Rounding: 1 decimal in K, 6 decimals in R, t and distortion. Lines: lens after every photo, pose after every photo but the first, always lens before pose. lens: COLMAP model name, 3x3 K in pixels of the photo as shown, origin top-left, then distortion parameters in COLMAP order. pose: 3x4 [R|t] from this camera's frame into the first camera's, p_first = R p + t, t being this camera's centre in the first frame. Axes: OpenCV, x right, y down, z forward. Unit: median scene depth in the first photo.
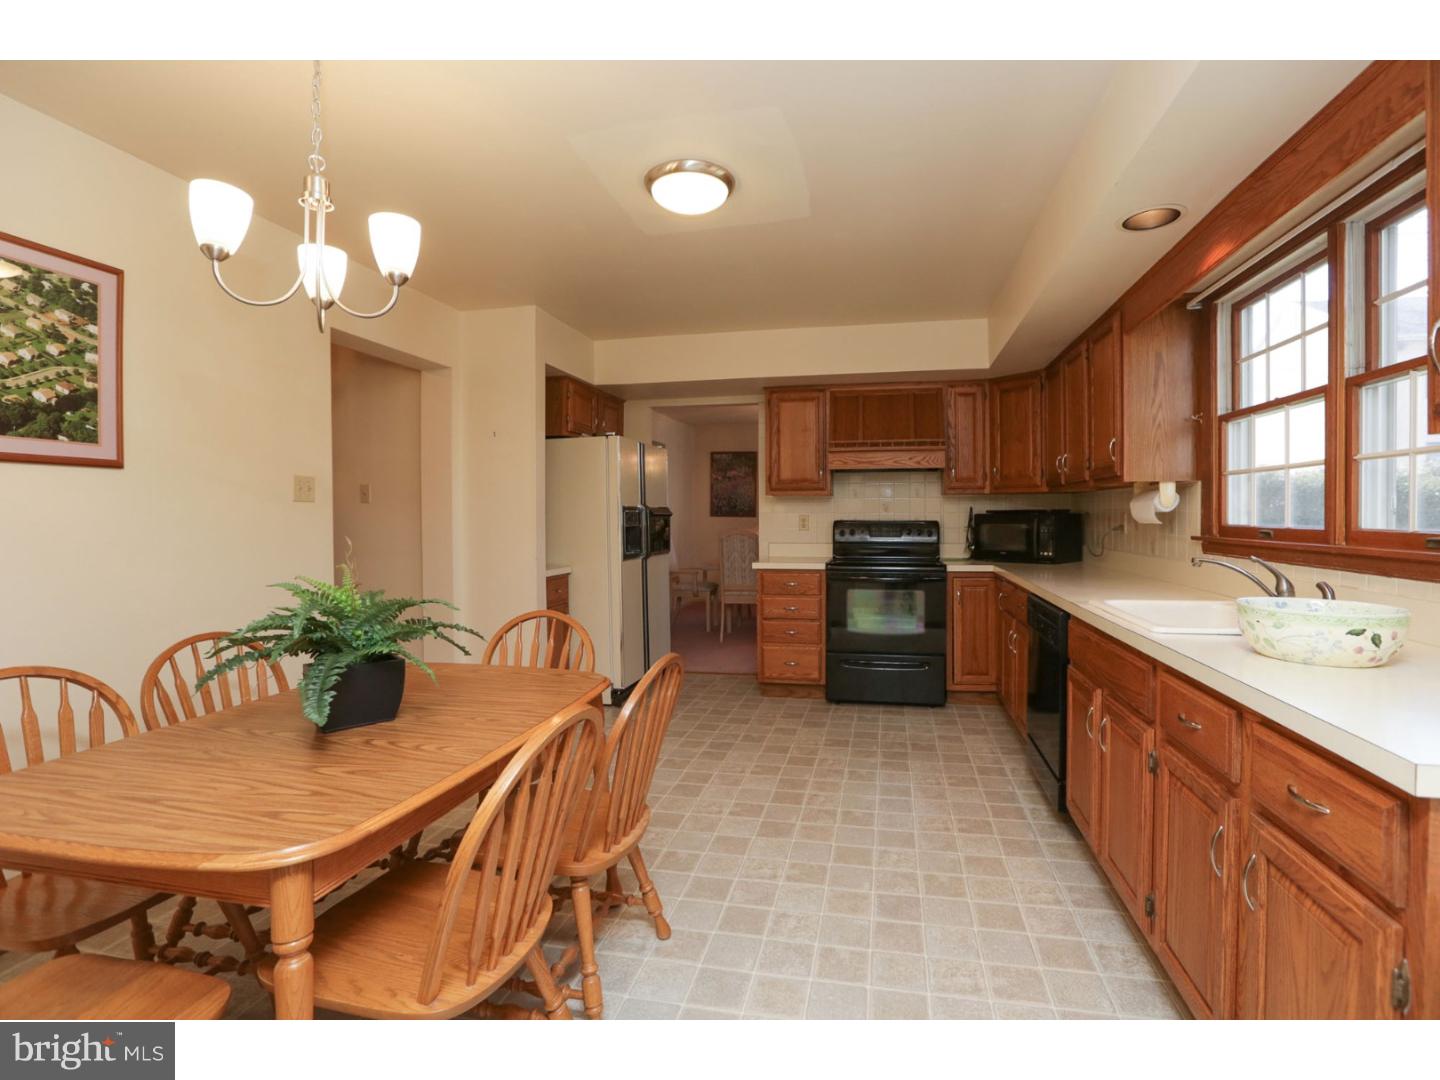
lens RADIAL K [[678.0, 0, 723.3], [0, 678.0, 532.1], [0, 0, 1]] dist [-0.026407, 0.003904]
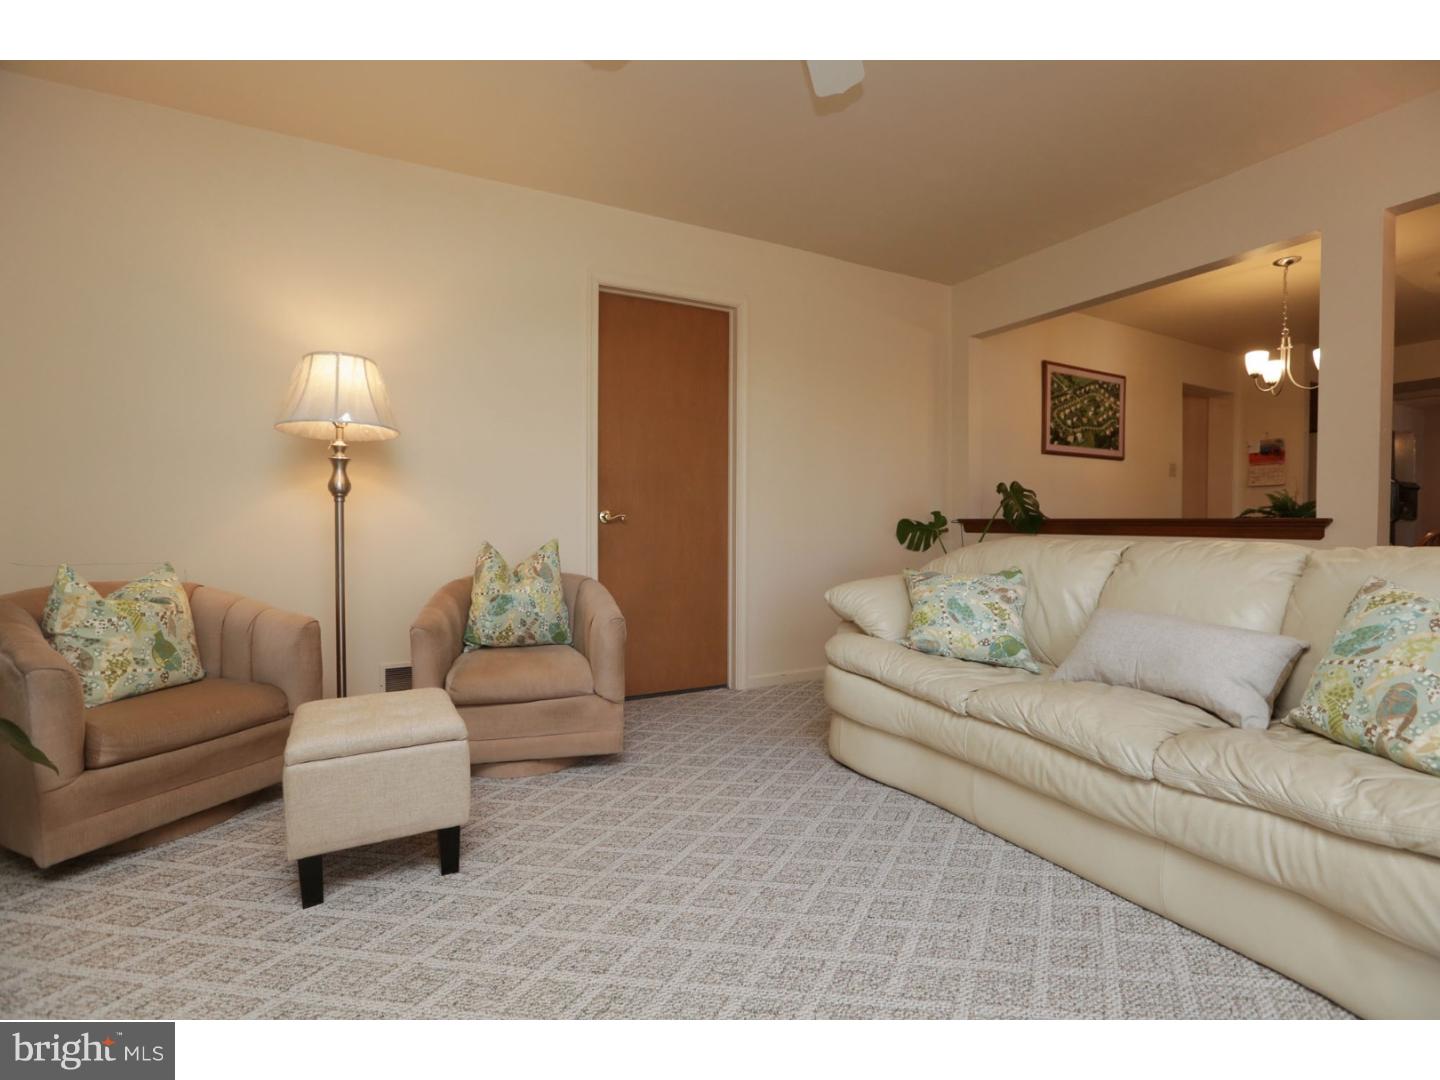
lens RADIAL K [[678.0, 0, 713.6], [0, 678.0, 525.2], [0, 0, 1]] dist [-0.026407, 0.003904]
pose [[0.672496, 0.006939, -0.740069, -0.123382], [-0.020669, 0.999742, -0.009408, 0.177711], [0.739812, 0.021623, 0.672466, -1.600591]]
